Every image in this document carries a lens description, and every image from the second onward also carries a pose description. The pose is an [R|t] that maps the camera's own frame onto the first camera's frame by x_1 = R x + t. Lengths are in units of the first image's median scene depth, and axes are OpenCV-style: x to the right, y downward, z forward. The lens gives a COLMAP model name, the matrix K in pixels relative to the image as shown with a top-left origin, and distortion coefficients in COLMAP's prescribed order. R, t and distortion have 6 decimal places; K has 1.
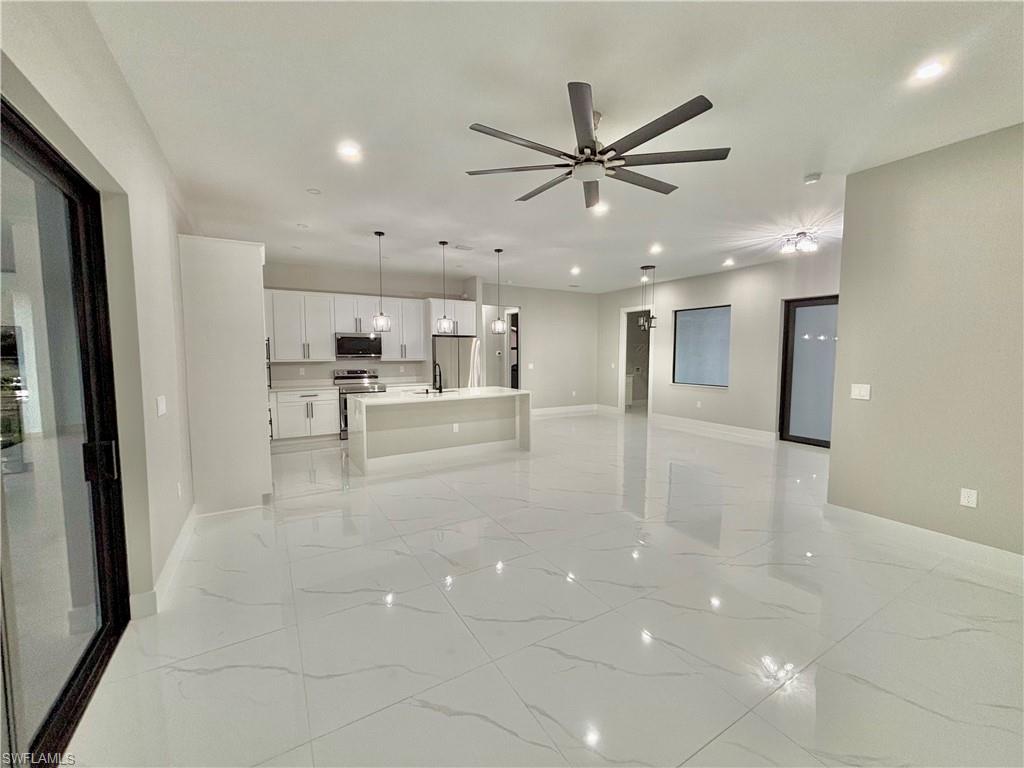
lens RADIAL K [[418.4, 0, 514.6], [0, 418.4, 387.8], [0, 0, 1]] dist [-0.002503, -0.000598]
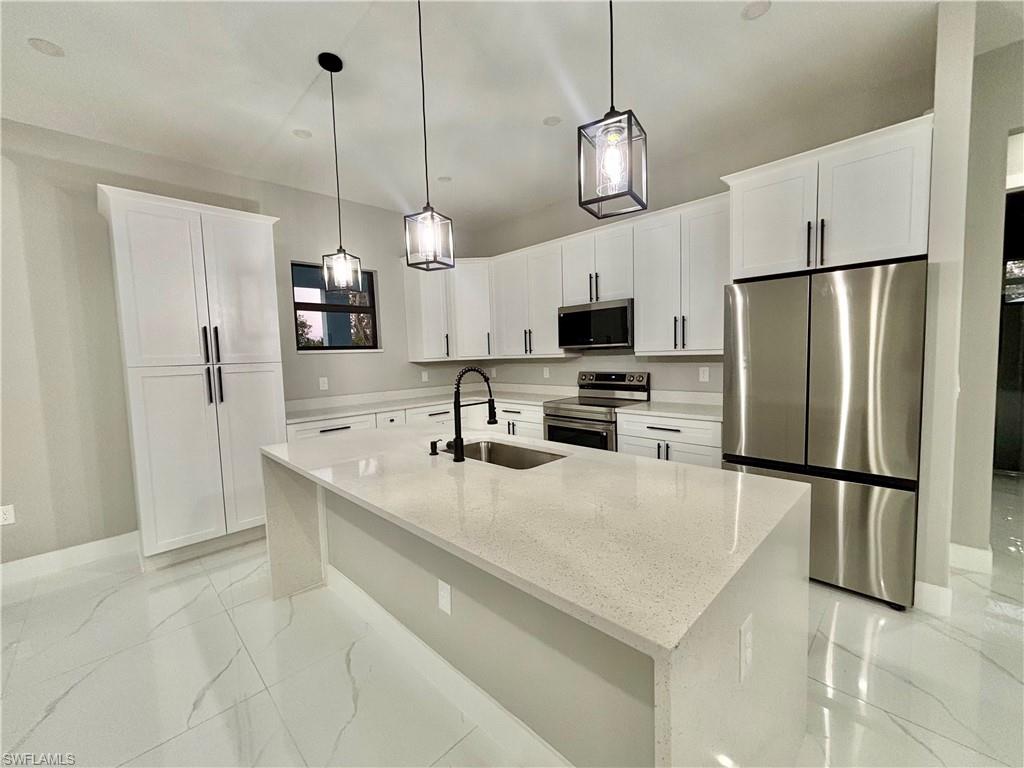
lens RADIAL K [[417.9, 0, 512.2], [0, 417.9, 379.5], [0, 0, 1]] dist [0.000932, 0.000199]
pose [[0.243961, 0.059040, -0.967986, 0.099904], [-0.041079, 0.997878, 0.050510, -0.056155], [0.968915, 0.027441, 0.245868, 0.750630]]
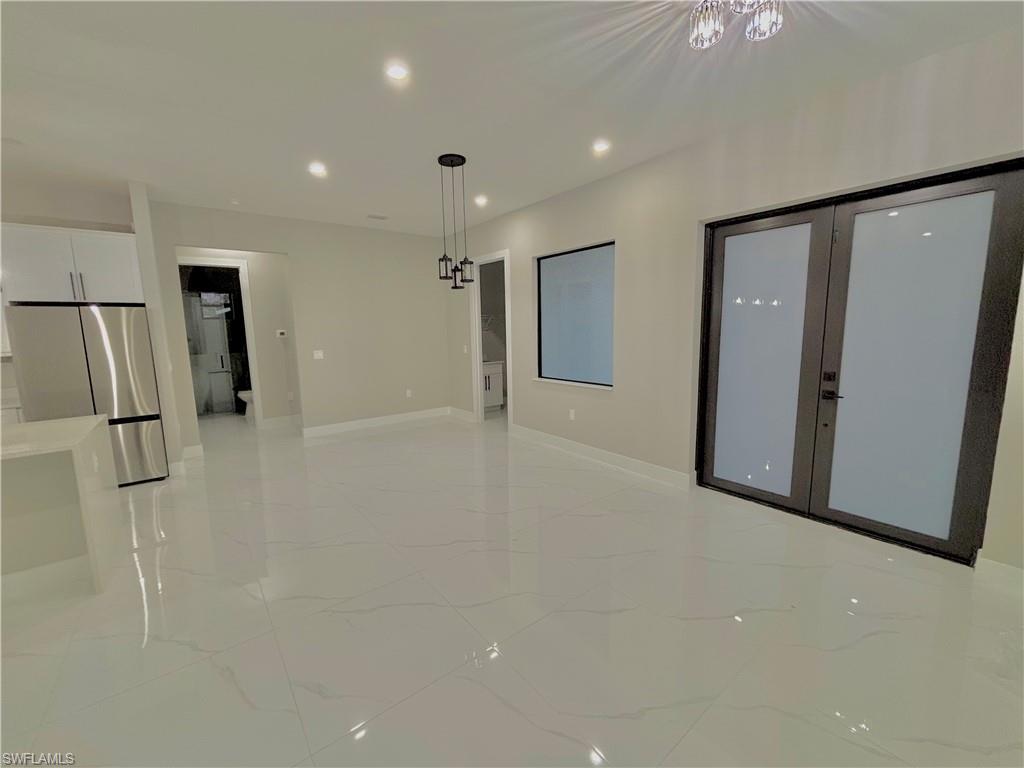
lens RADIAL K [[419.9, 0, 510.5], [0, 419.9, 389.1], [0, 0, 1]] dist [0.017094, -0.000127]
pose [[0.992318, -0.040055, 0.117051, 0.307387], [0.032385, 0.997247, 0.066712, -0.042646], [-0.119401, -0.062409, 0.990883, 0.453080]]
